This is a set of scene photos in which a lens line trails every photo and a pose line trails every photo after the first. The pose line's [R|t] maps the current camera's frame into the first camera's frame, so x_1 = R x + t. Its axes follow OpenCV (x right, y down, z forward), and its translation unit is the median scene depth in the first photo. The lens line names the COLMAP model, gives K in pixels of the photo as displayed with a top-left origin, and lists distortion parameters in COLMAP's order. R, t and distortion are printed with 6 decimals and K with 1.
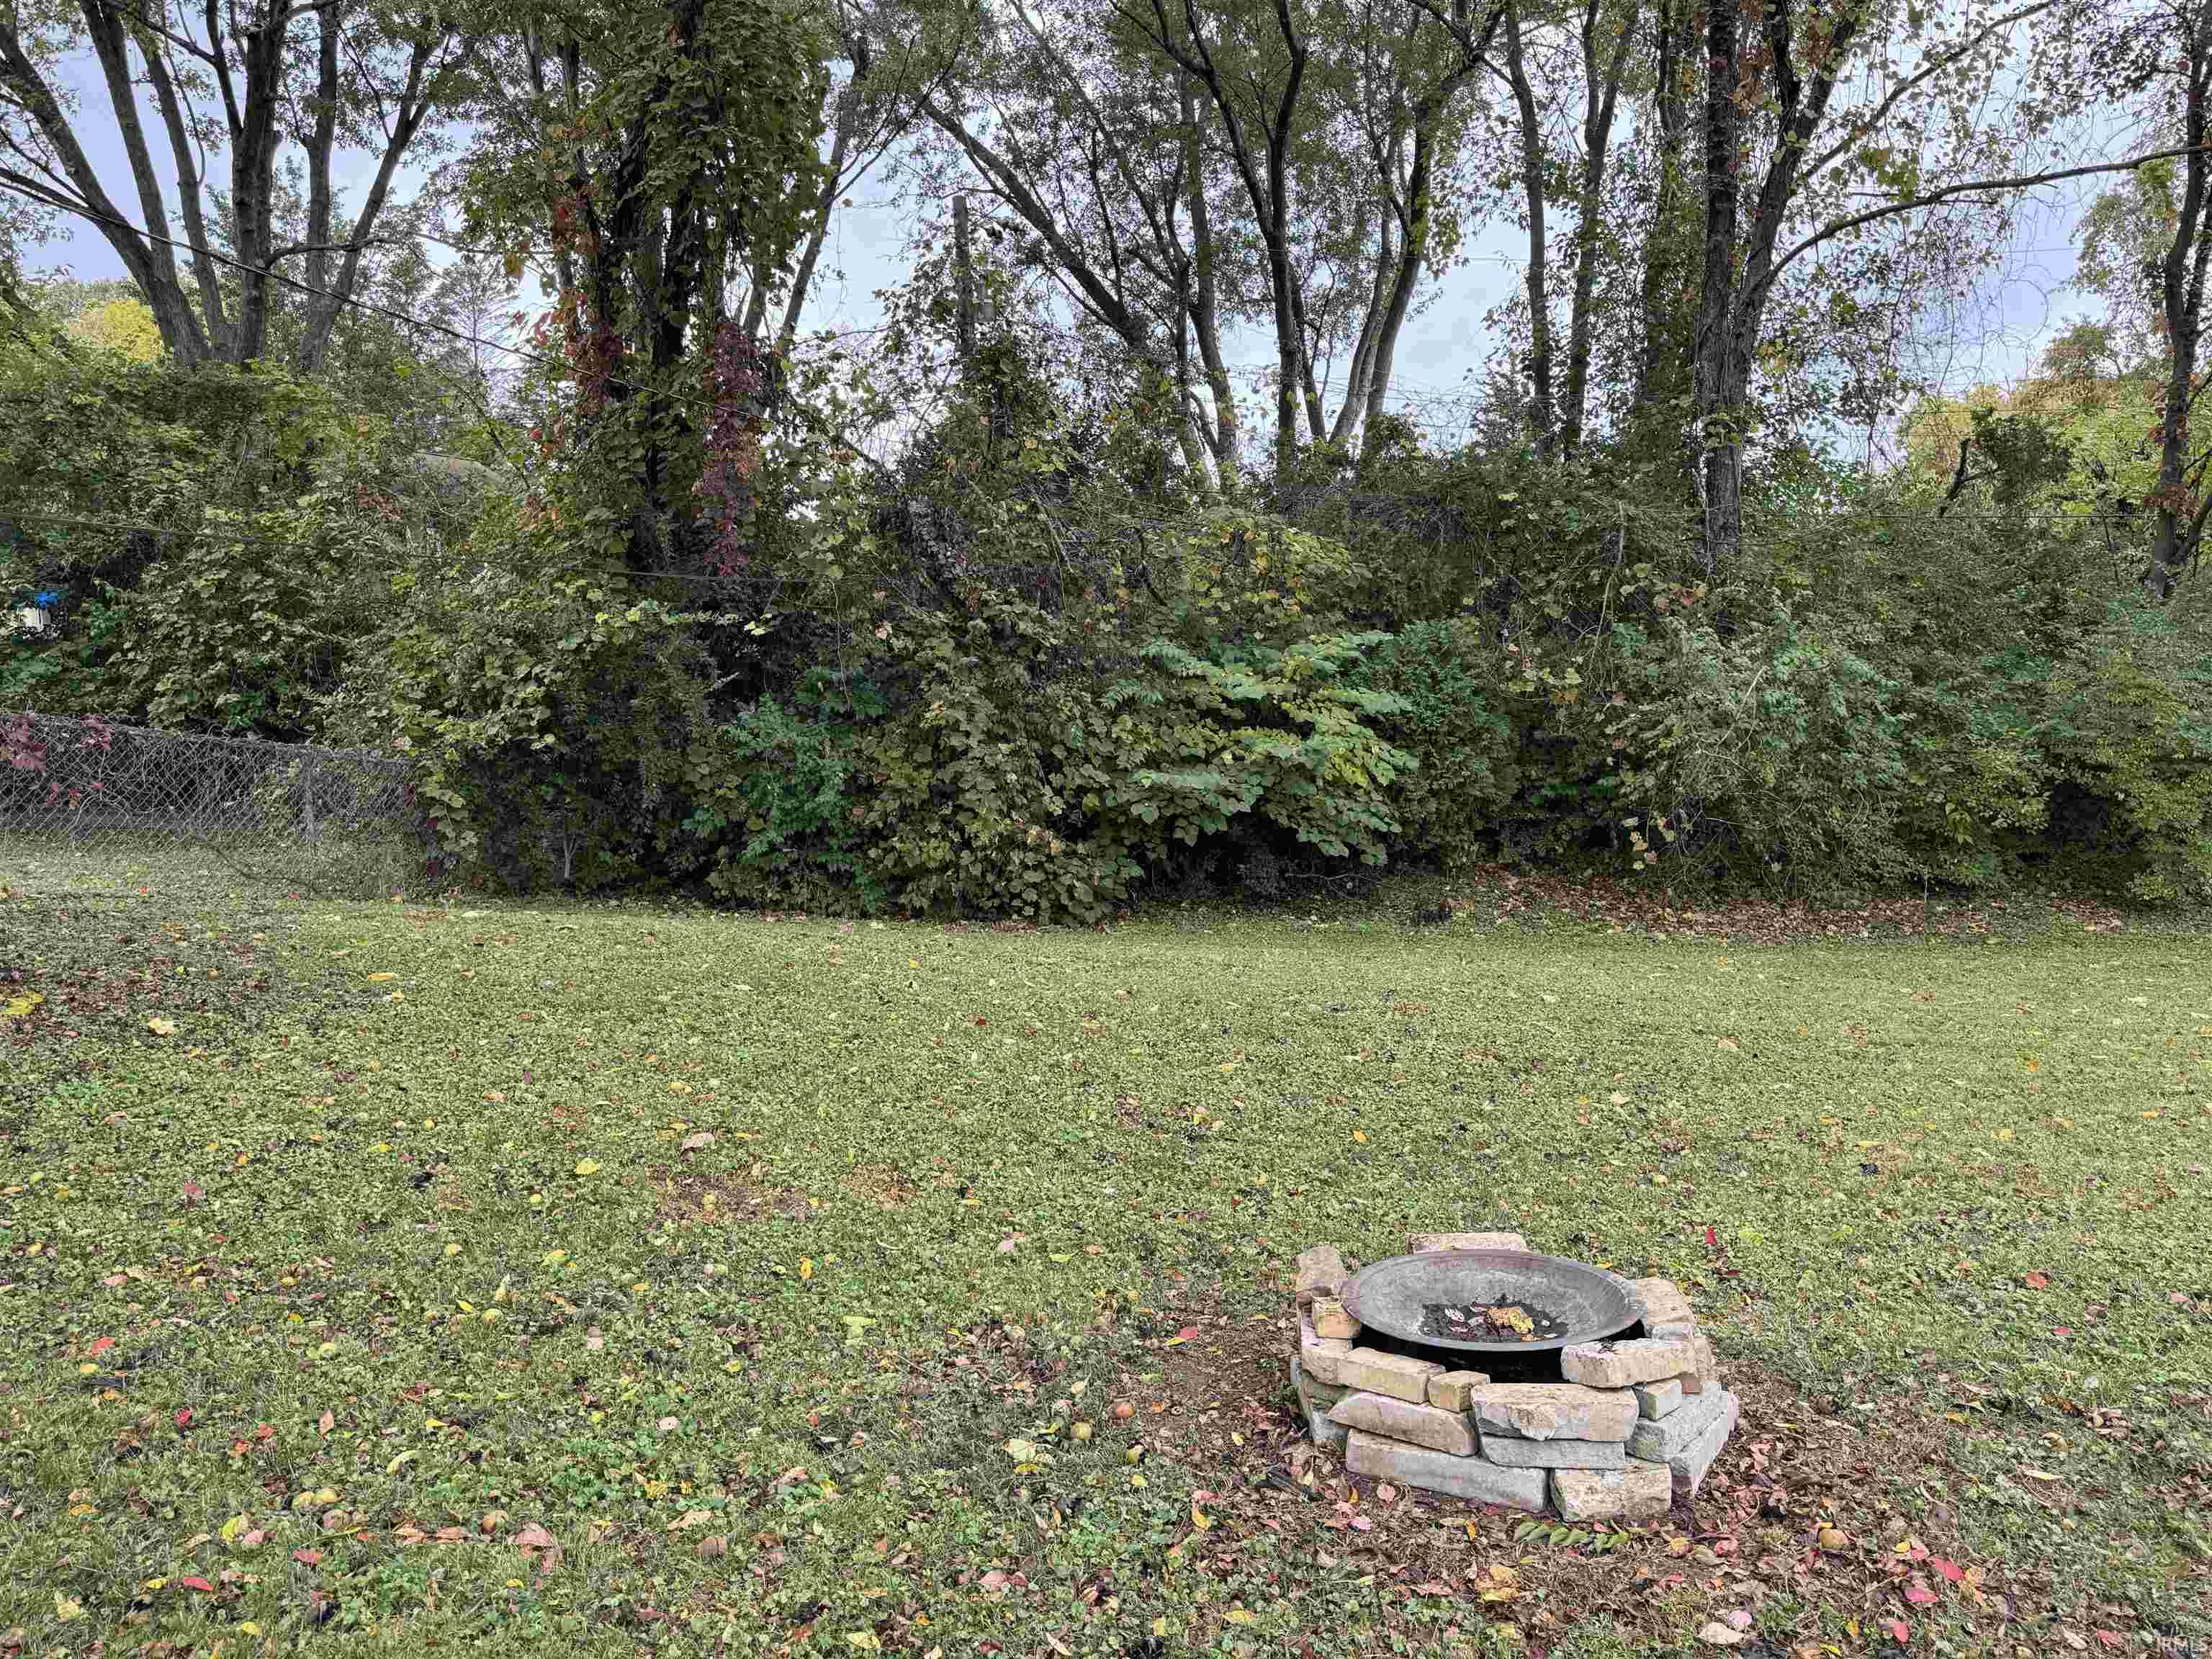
lens RADIAL K [[1568.9, 0, 1107.5], [0, 1568.9, 832.7], [0, 0, 1]] dist [0.051869, -0.049239]
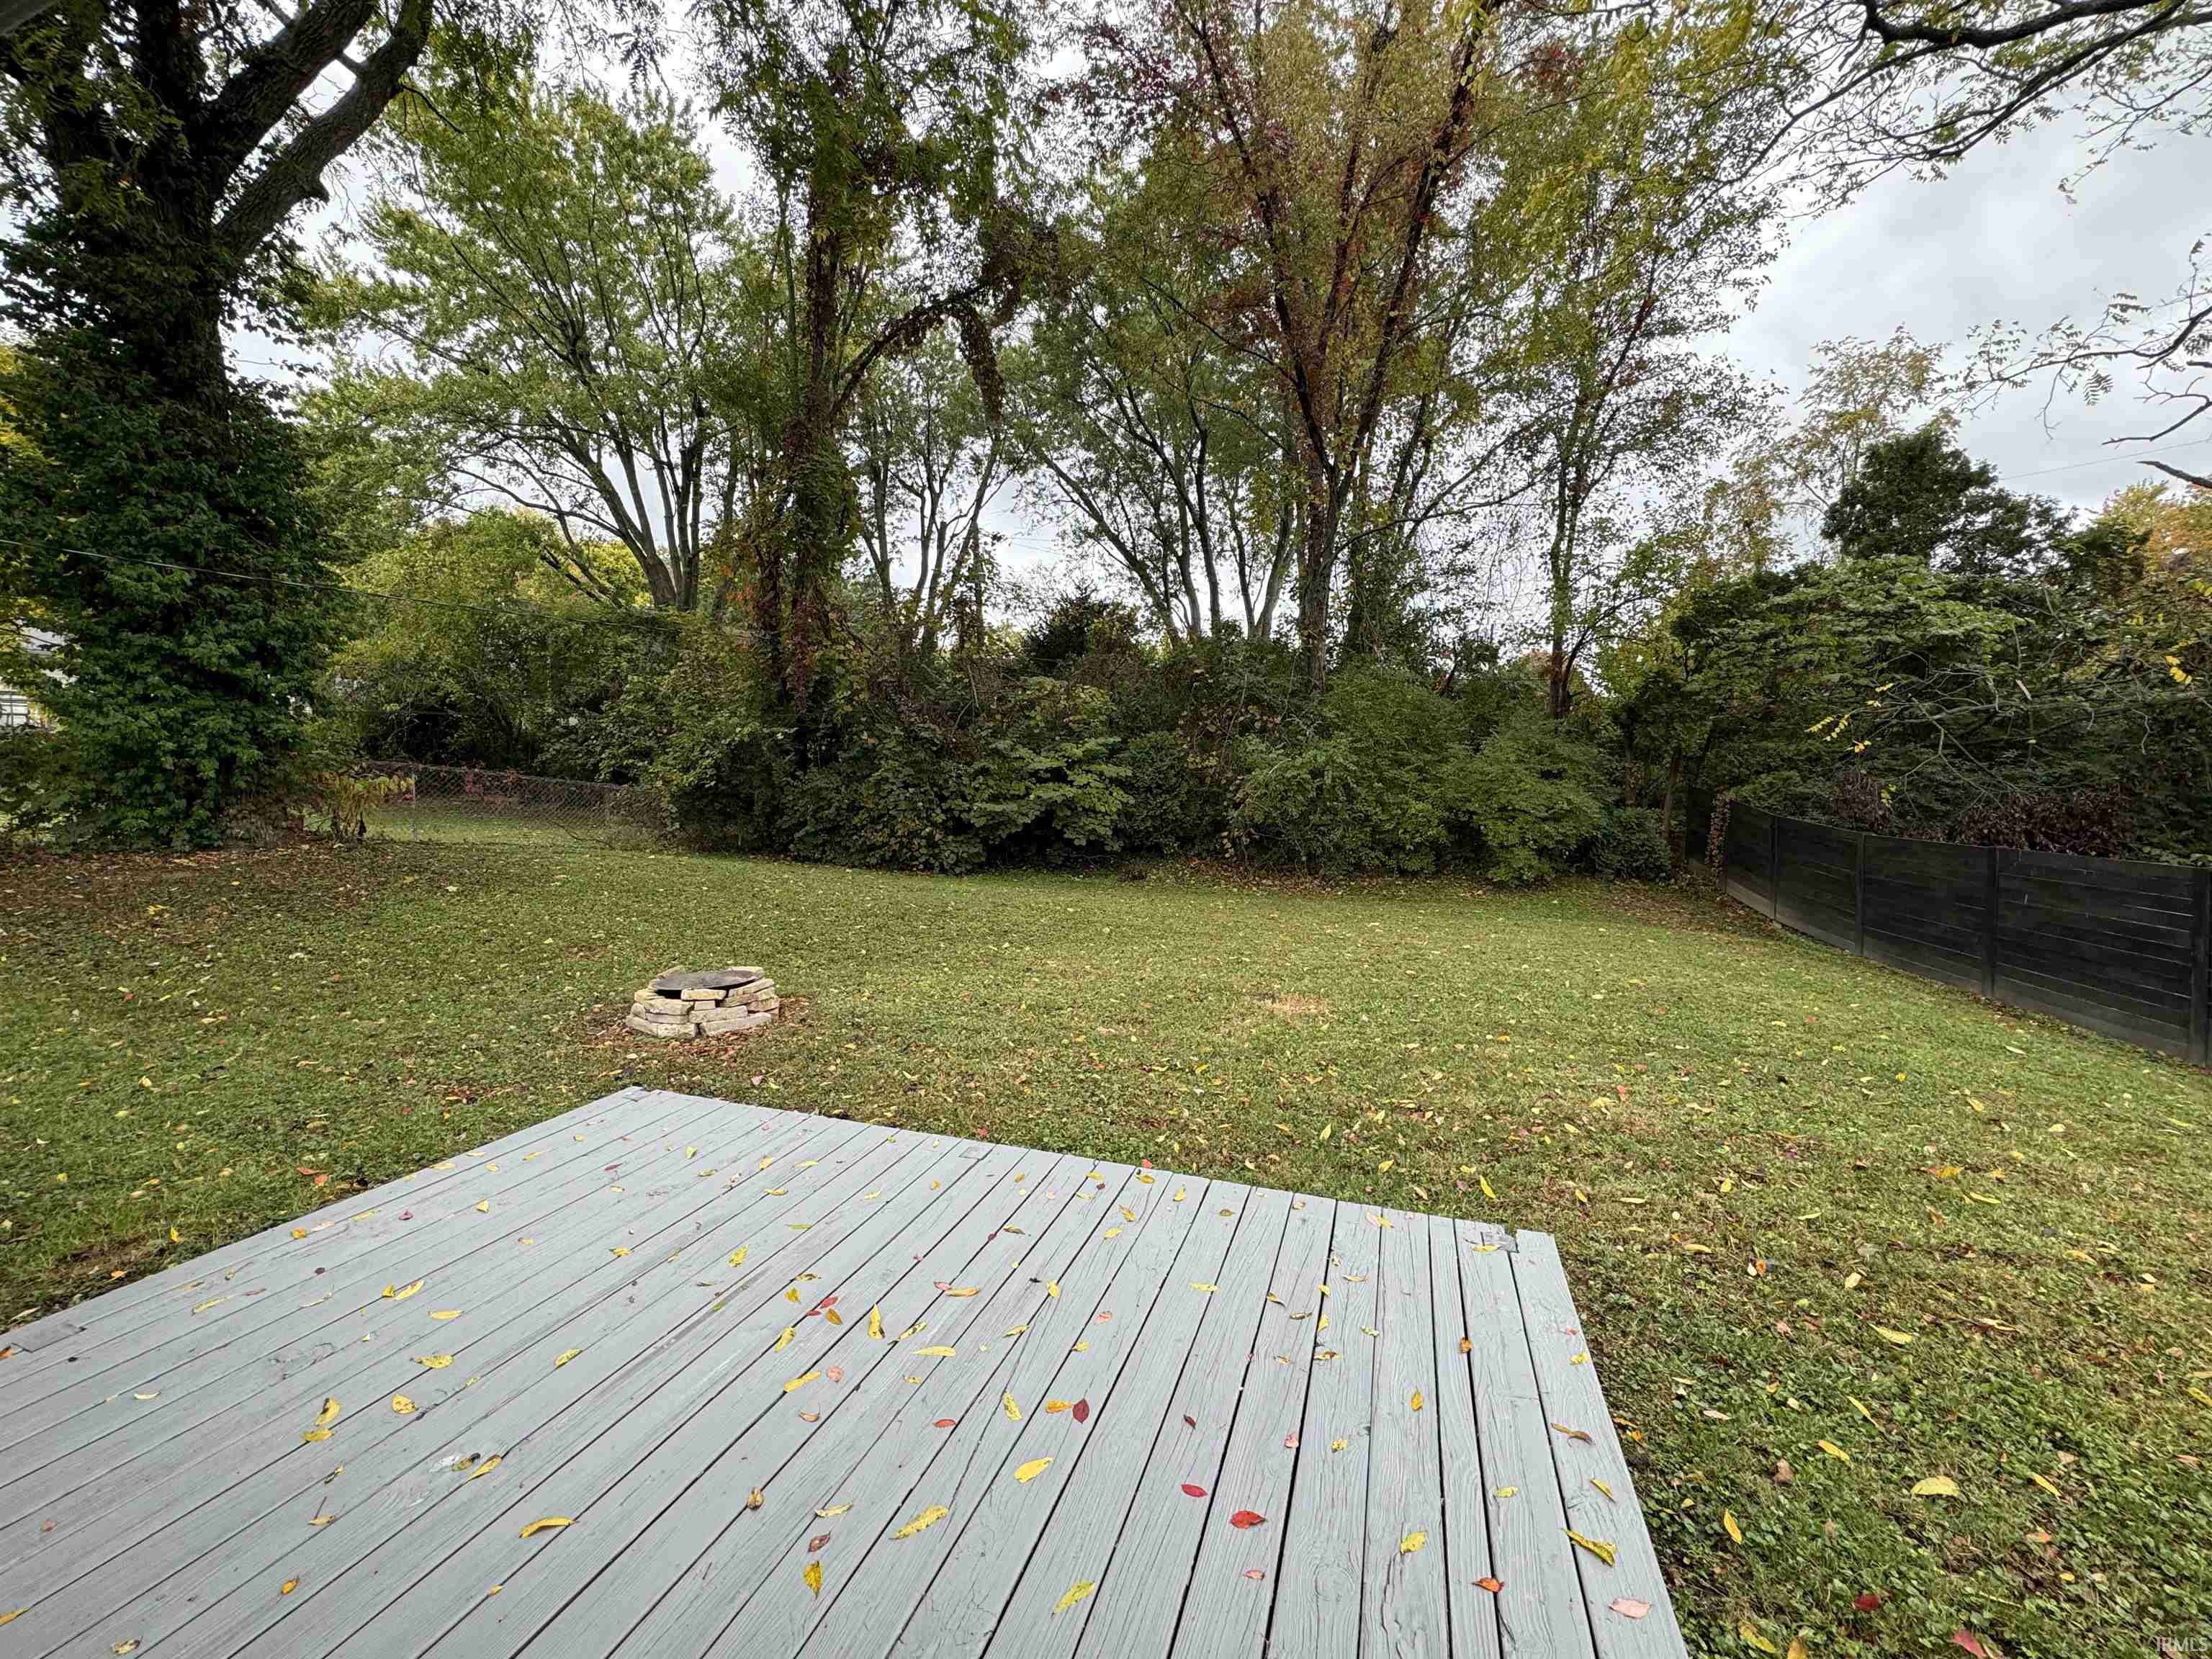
lens RADIAL K [[879.7, 0, 1105.6], [0, 879.7, 831.6], [0, 0, 1]] dist [-0.000863, 0.000012]
pose [[0.988204, 0.028579, -0.150451, 0.362355], [-0.028979, 0.999580, -0.000467, -0.004455], [0.150375, 0.004821, 0.988617, -0.149617]]
